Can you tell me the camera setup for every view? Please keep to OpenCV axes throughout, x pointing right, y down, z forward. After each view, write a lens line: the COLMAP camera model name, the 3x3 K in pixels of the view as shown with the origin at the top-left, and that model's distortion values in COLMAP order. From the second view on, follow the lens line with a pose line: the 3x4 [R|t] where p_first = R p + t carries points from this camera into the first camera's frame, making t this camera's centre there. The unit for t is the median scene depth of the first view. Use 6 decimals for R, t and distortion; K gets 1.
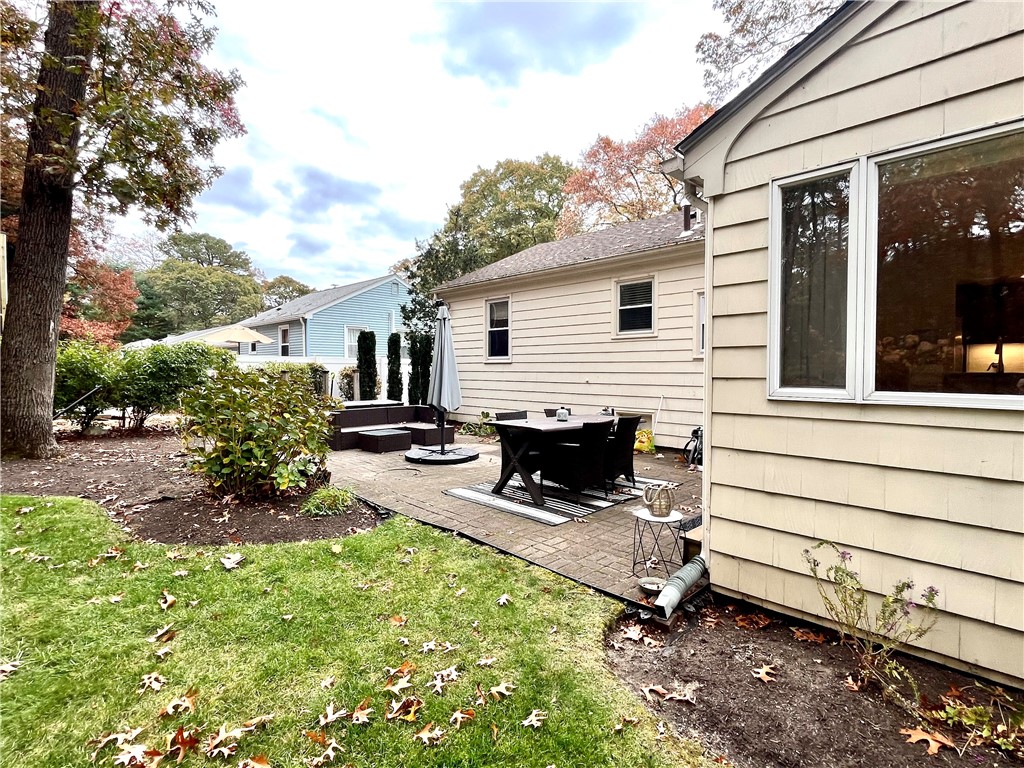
lens RADIAL K [[505.3, 0, 517.1], [0, 505.3, 385.9], [0, 0, 1]] dist [-0.000255, 0.000682]
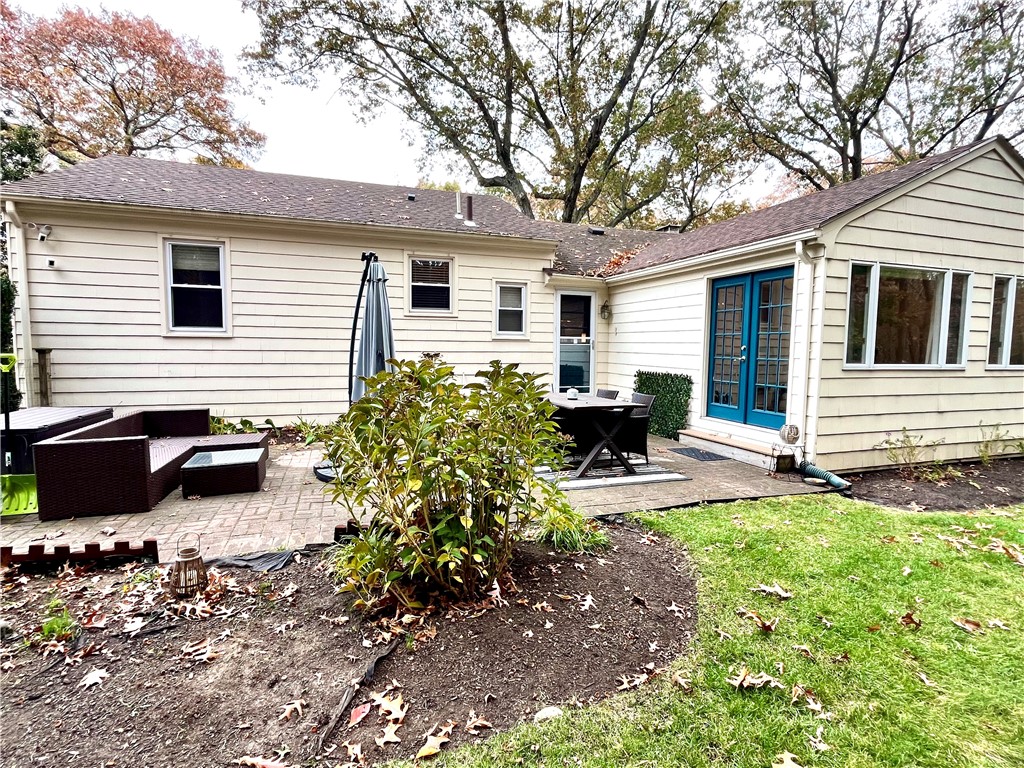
lens RADIAL K [[505.3, 0, 514.5], [0, 505.3, 380.0], [0, 0, 1]] dist [-0.000255, 0.000682]
pose [[0.439303, -0.055396, 0.896629, -0.435290], [0.018180, 0.998441, 0.052778, -0.014396], [-0.898155, -0.006885, 0.439625, 0.302992]]
